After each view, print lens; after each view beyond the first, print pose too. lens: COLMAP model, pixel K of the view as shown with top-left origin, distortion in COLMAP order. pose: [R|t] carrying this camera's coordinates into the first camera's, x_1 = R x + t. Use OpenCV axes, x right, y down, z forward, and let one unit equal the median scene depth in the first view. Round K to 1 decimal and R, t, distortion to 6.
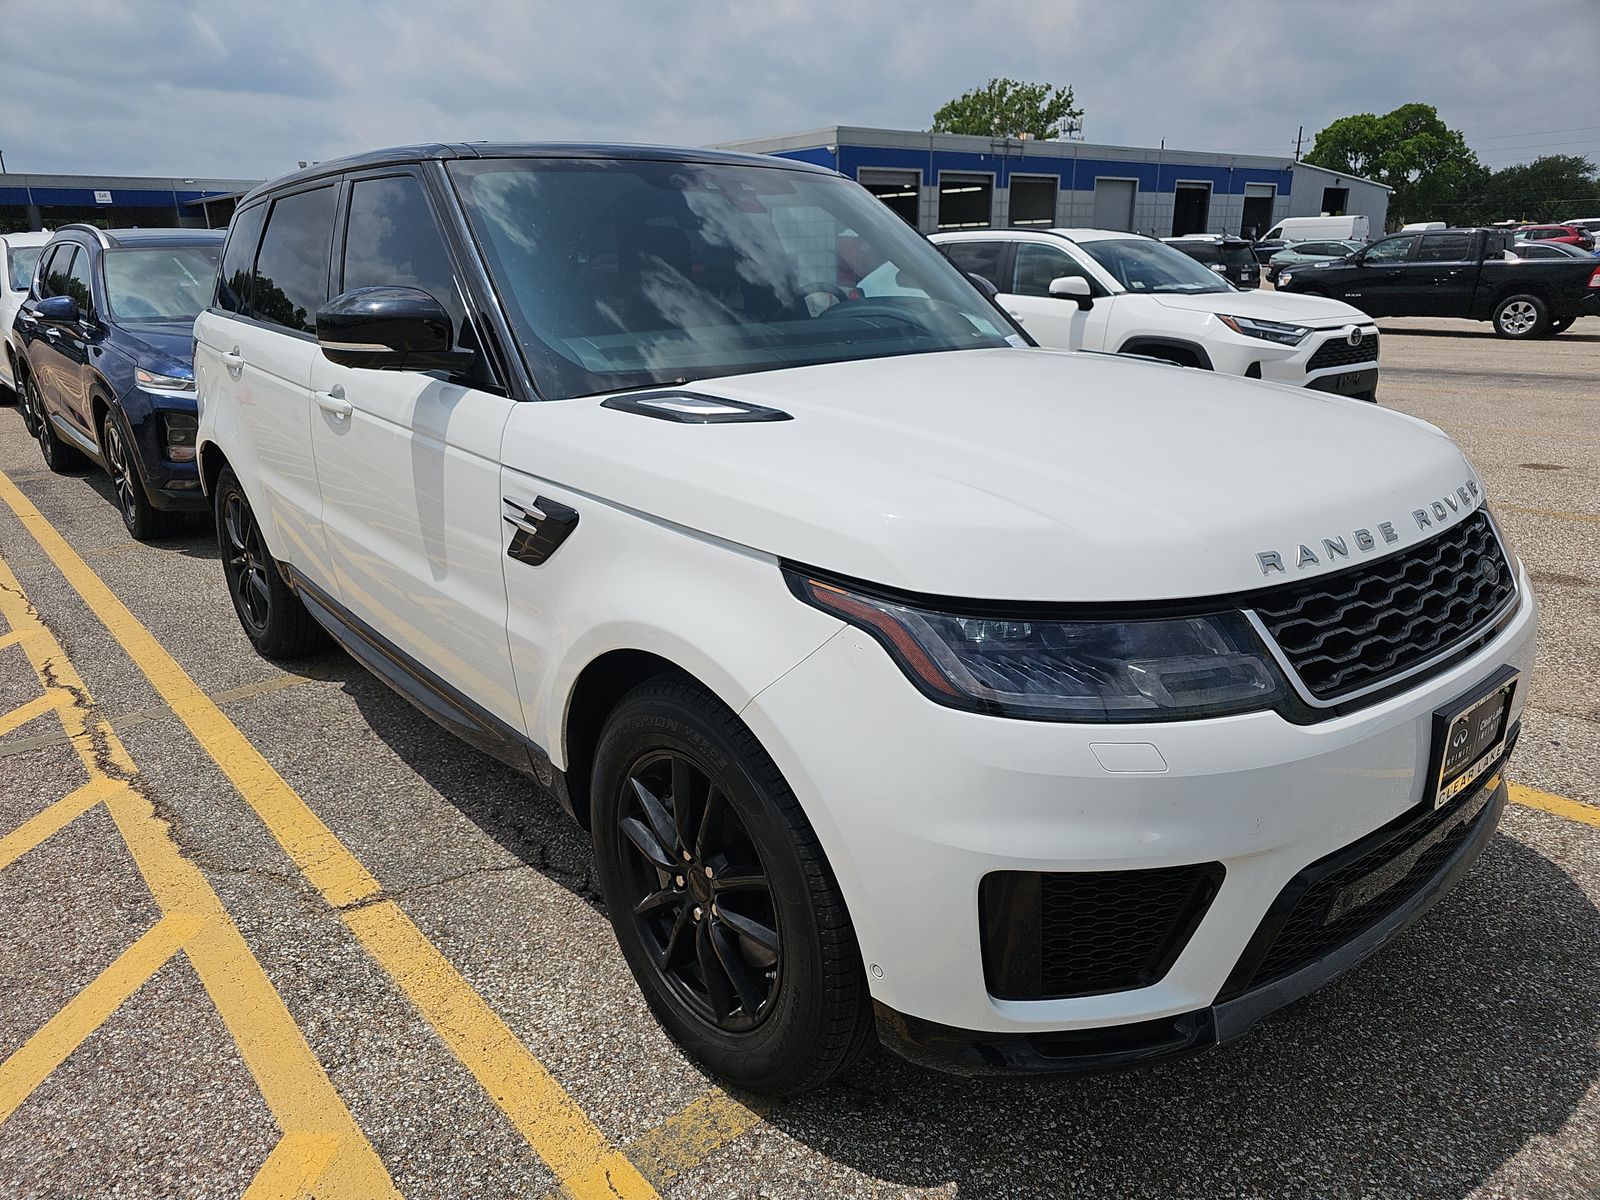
lens RADIAL K [[1065.8, 0, 794.4], [0, 1065.8, 609.1], [0, 0, 1]] dist [0.032721, -0.020550]
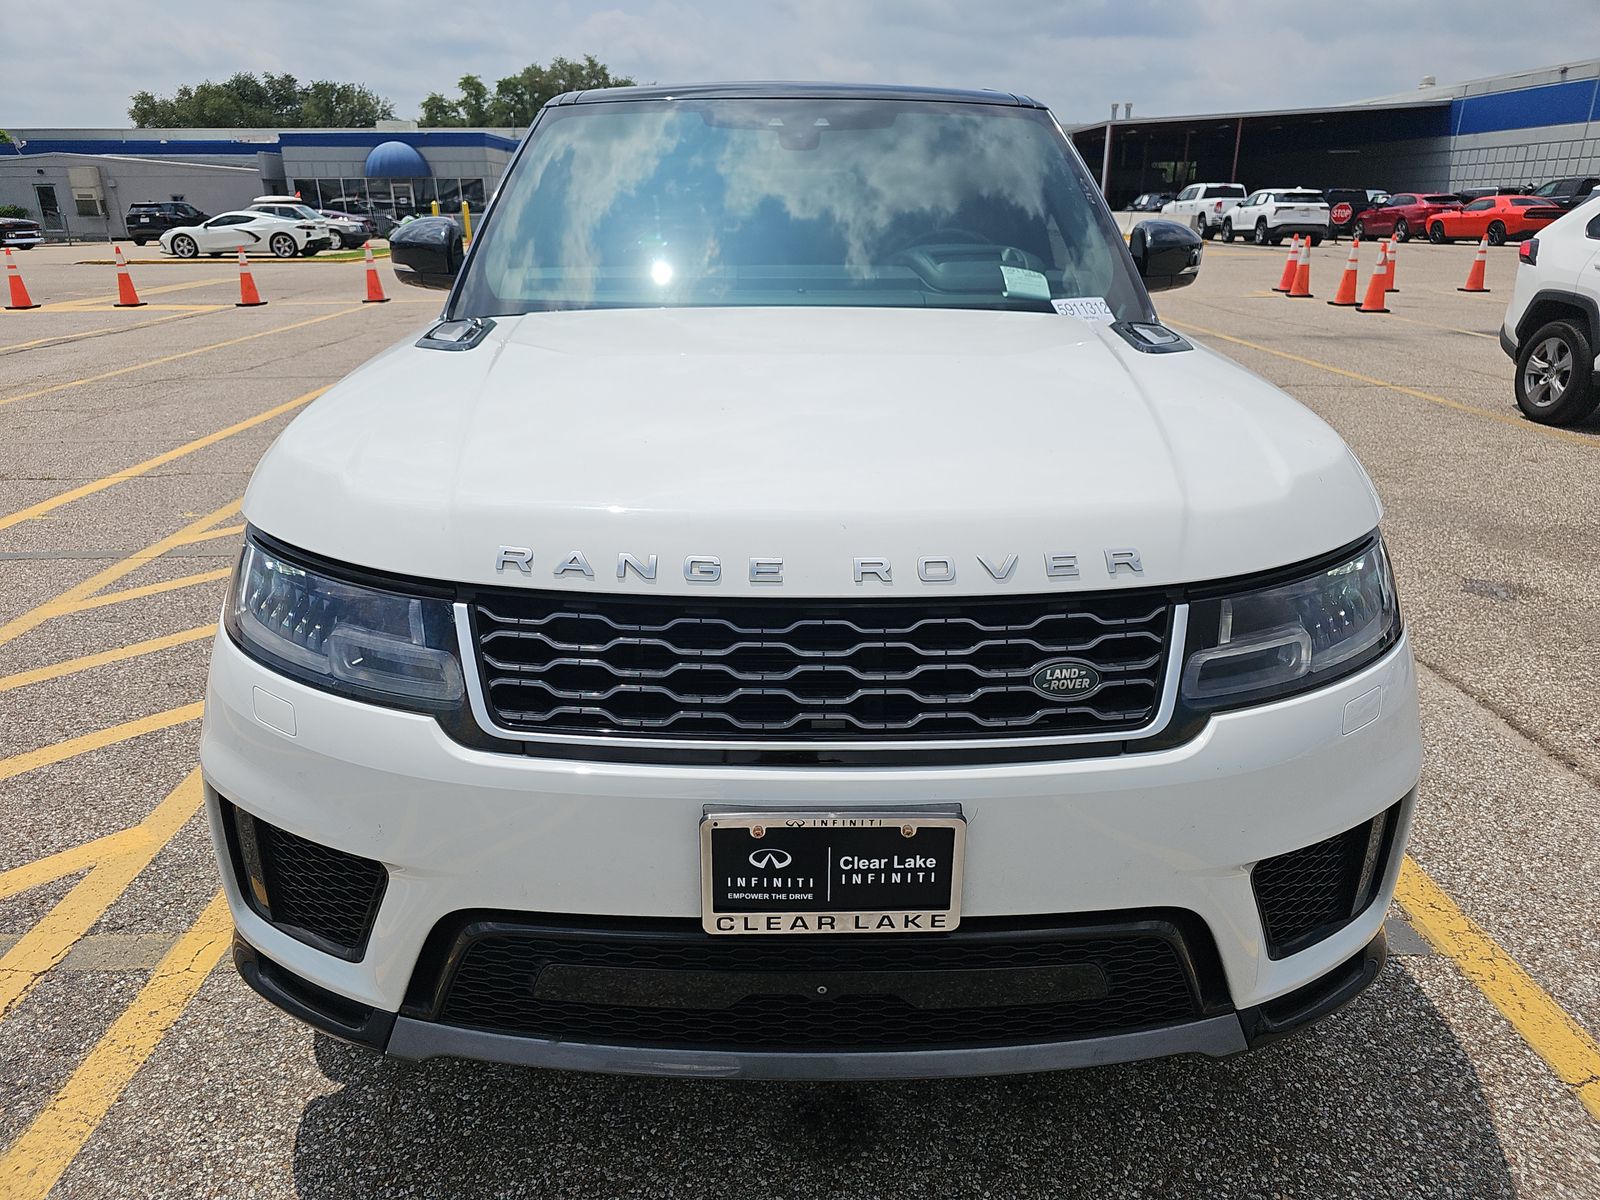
lens RADIAL K [[1065.8, 0, 794.3], [0, 1065.8, 594.8], [0, 0, 1]] dist [0.032721, -0.020550]
pose [[0.775438, 0.230832, -0.587718, 0.979117], [-0.212687, 0.971877, 0.101095, -0.130468], [0.594525, 0.046607, 0.802725, 0.391263]]
